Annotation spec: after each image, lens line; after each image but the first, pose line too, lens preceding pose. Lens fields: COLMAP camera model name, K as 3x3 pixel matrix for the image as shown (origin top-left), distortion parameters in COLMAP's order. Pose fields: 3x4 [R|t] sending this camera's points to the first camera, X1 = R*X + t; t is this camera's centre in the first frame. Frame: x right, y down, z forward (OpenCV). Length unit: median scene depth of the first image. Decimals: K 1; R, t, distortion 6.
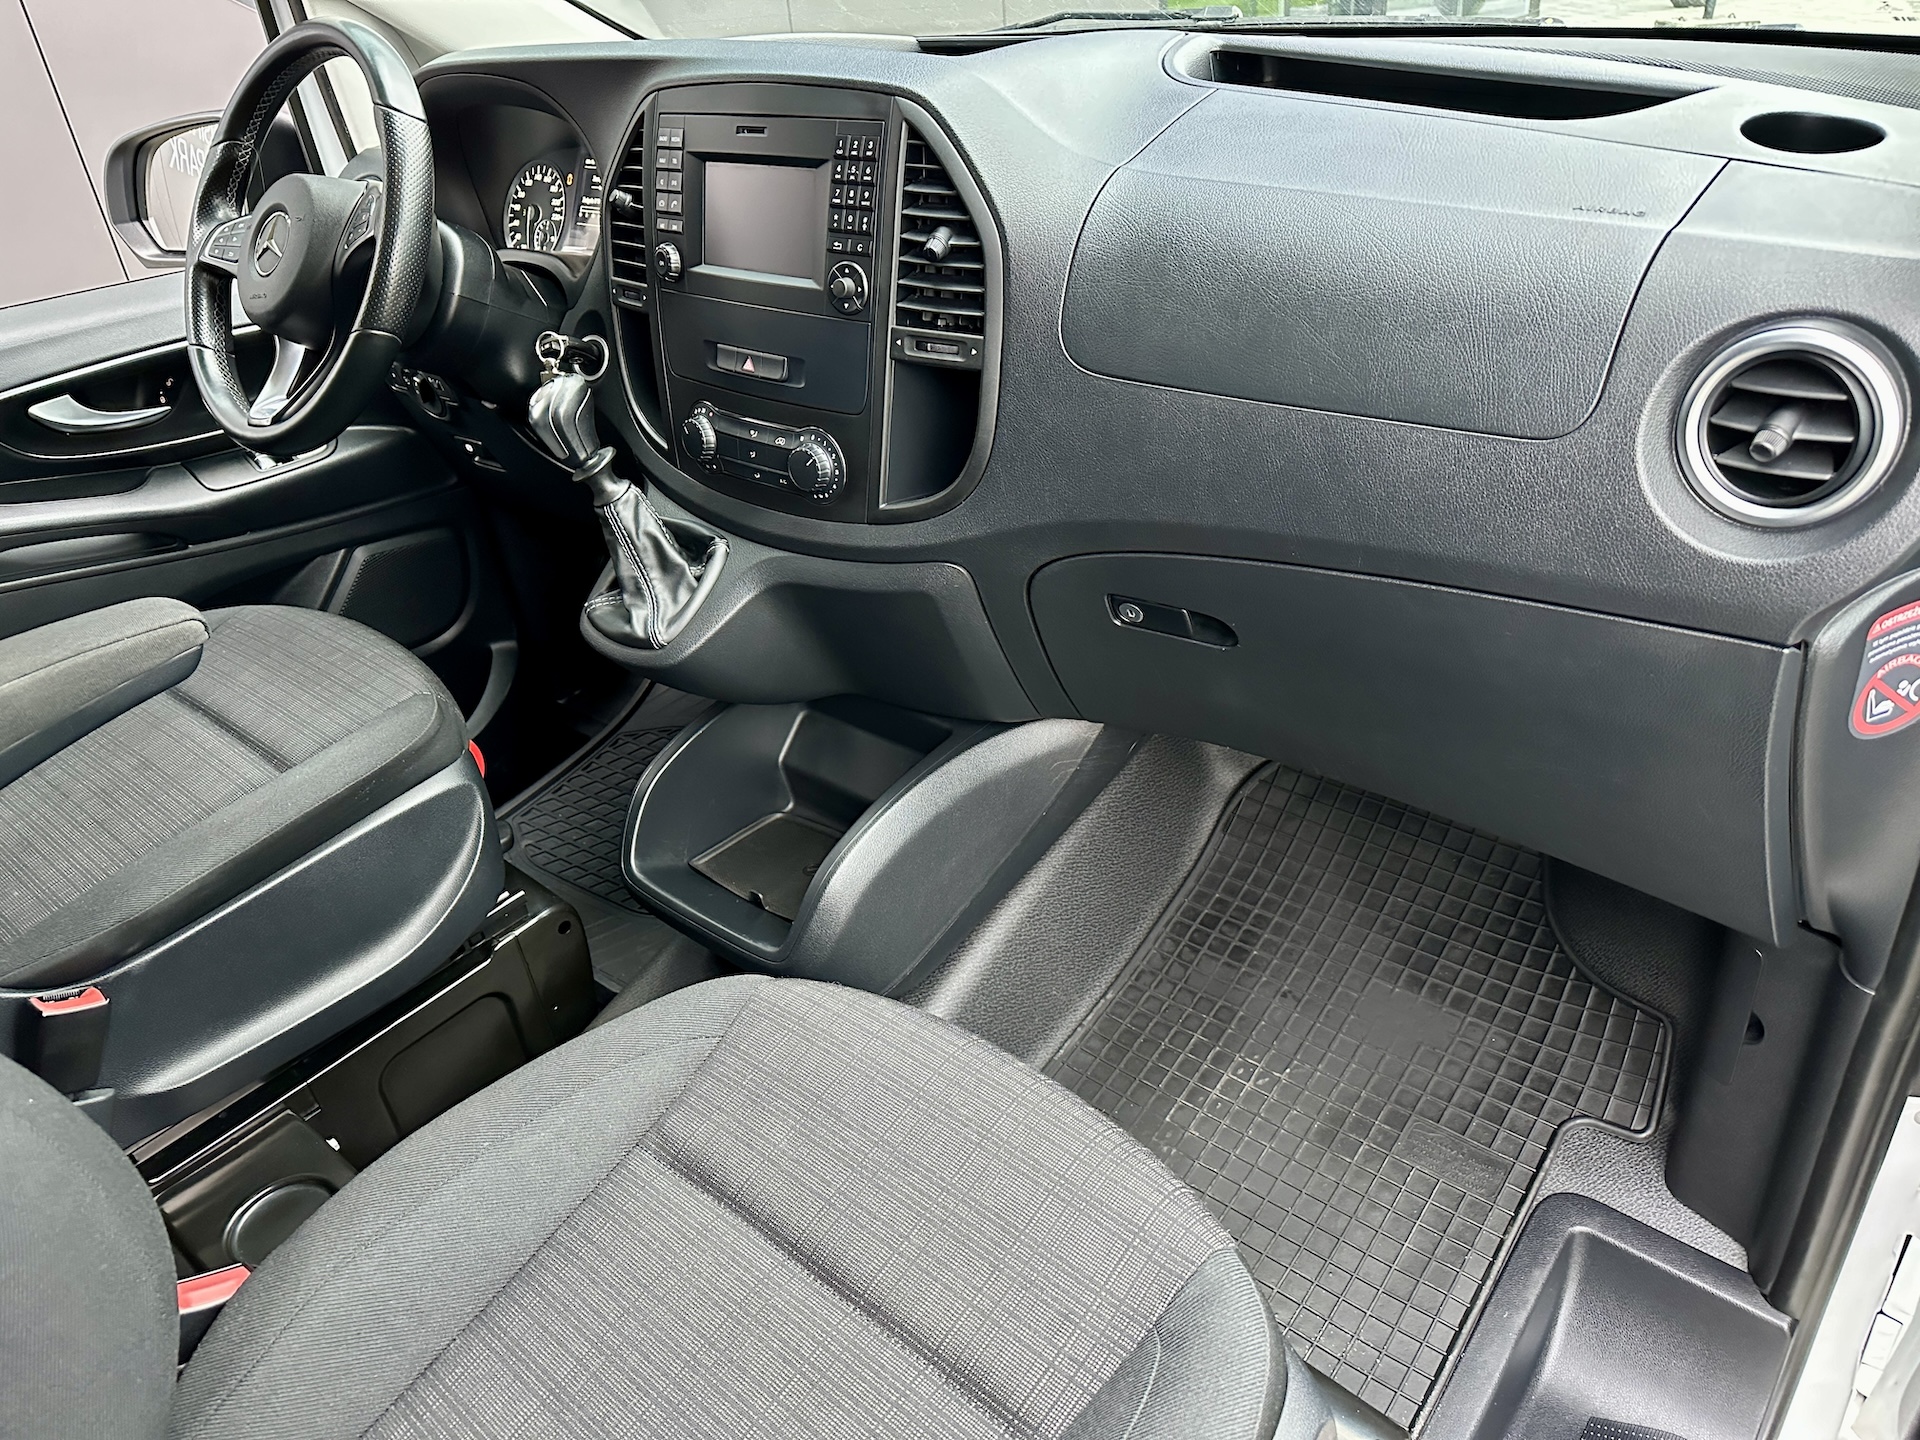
lens RADIAL K [[1328.5, 0, 993.6], [0, 1328.5, 739.0], [0, 0, 1]] dist [0.073086, -0.091494]
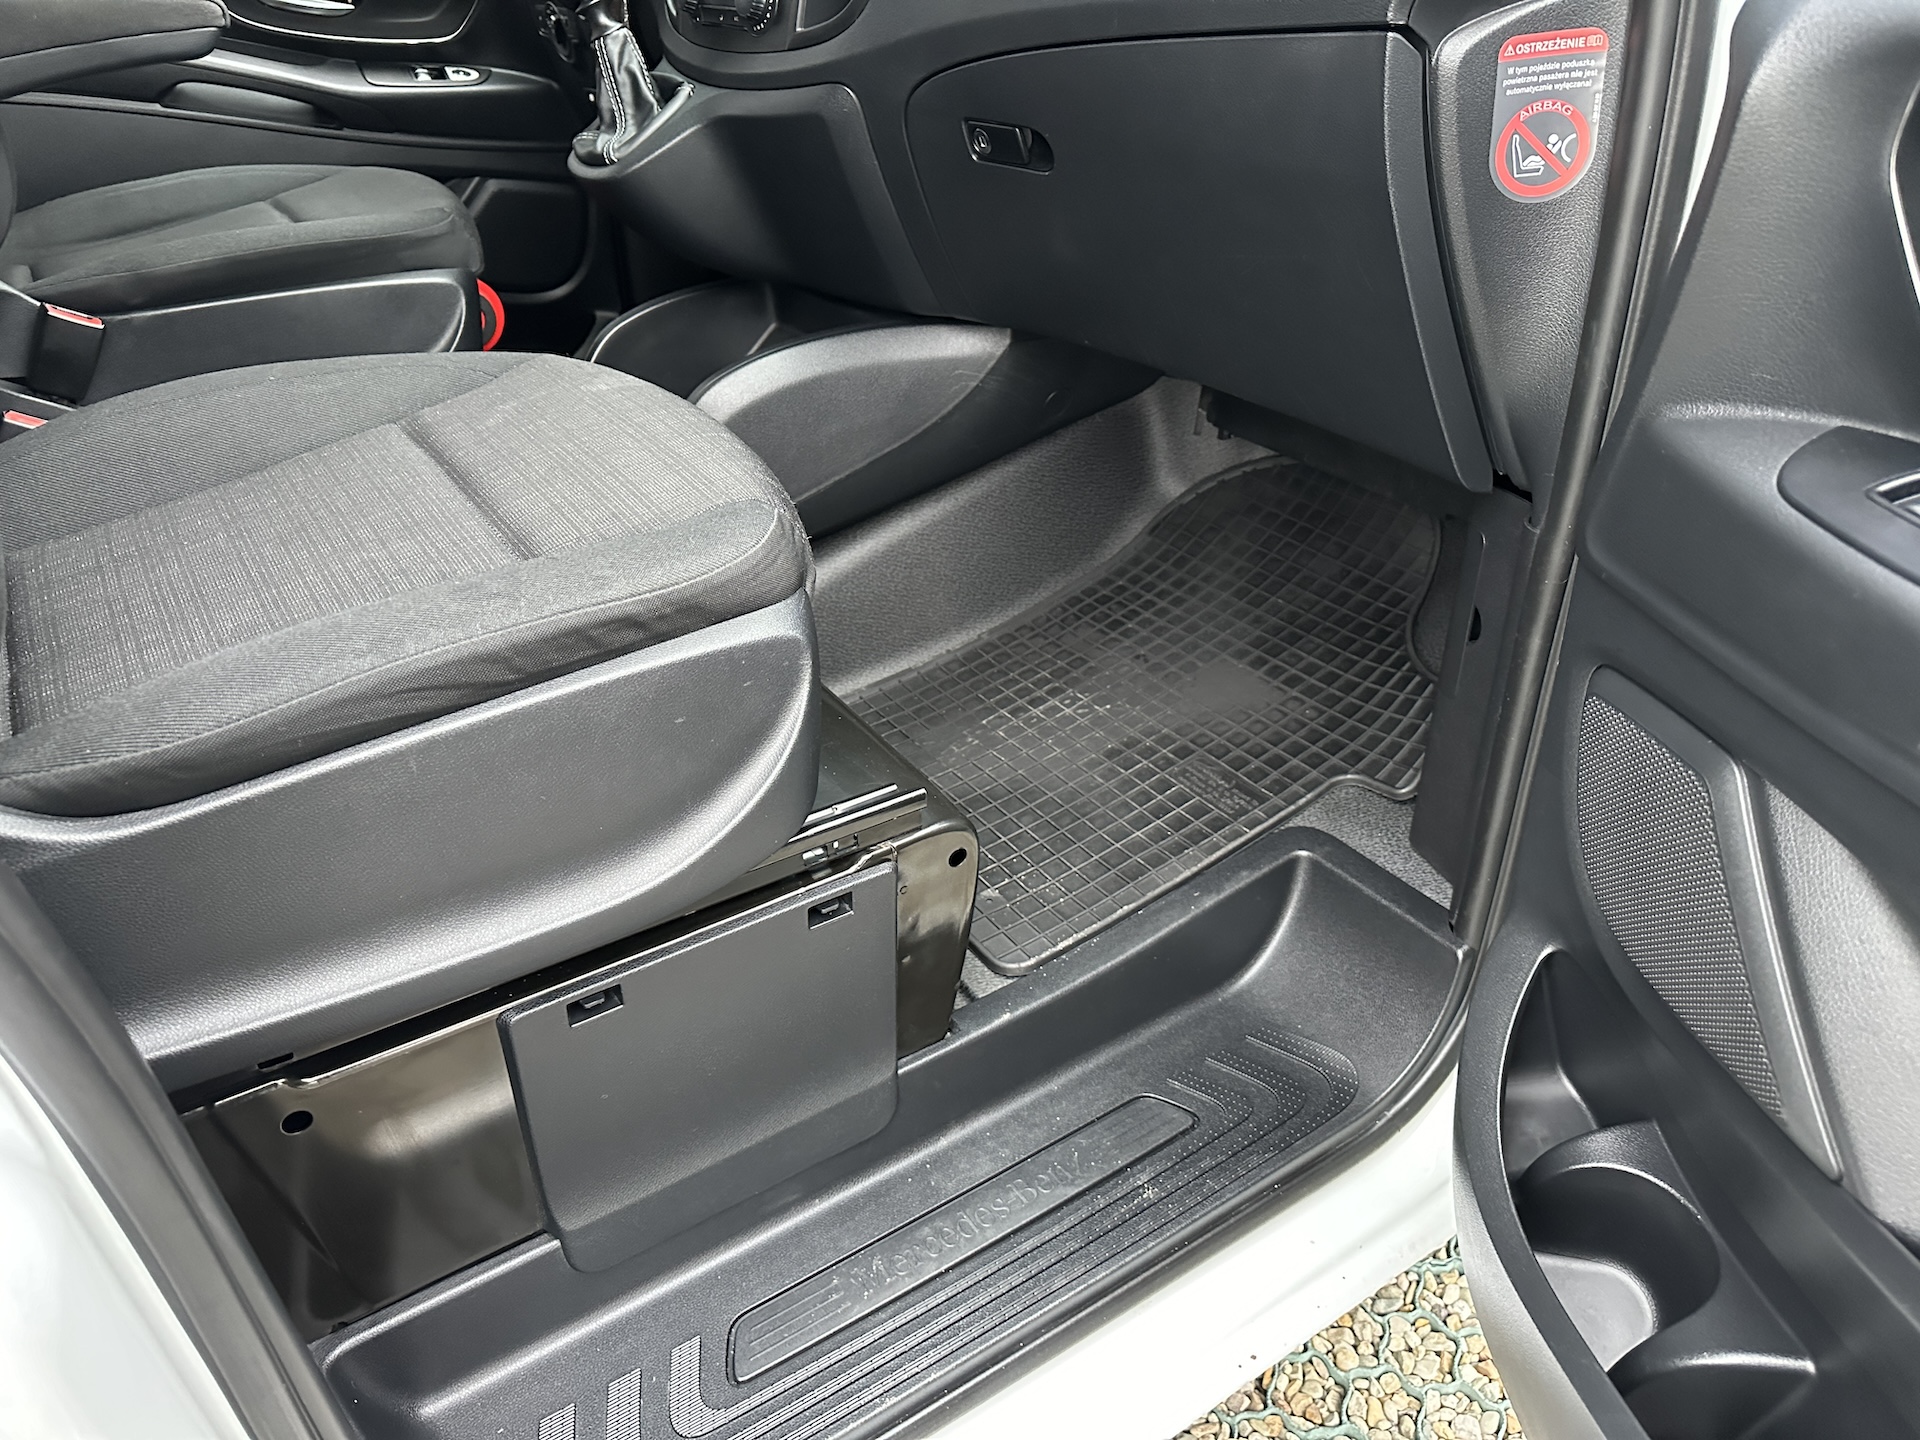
lens RADIAL K [[1328.5, 0, 963.8], [0, 1328.5, 725.4], [0, 0, 1]] dist [0.073086, -0.091494]
pose [[0.954984, 0.223379, -0.195211, 0.354387], [-0.225285, 0.974210, 0.012674, 0.305683], [0.193008, 0.031875, 0.980679, -0.038286]]
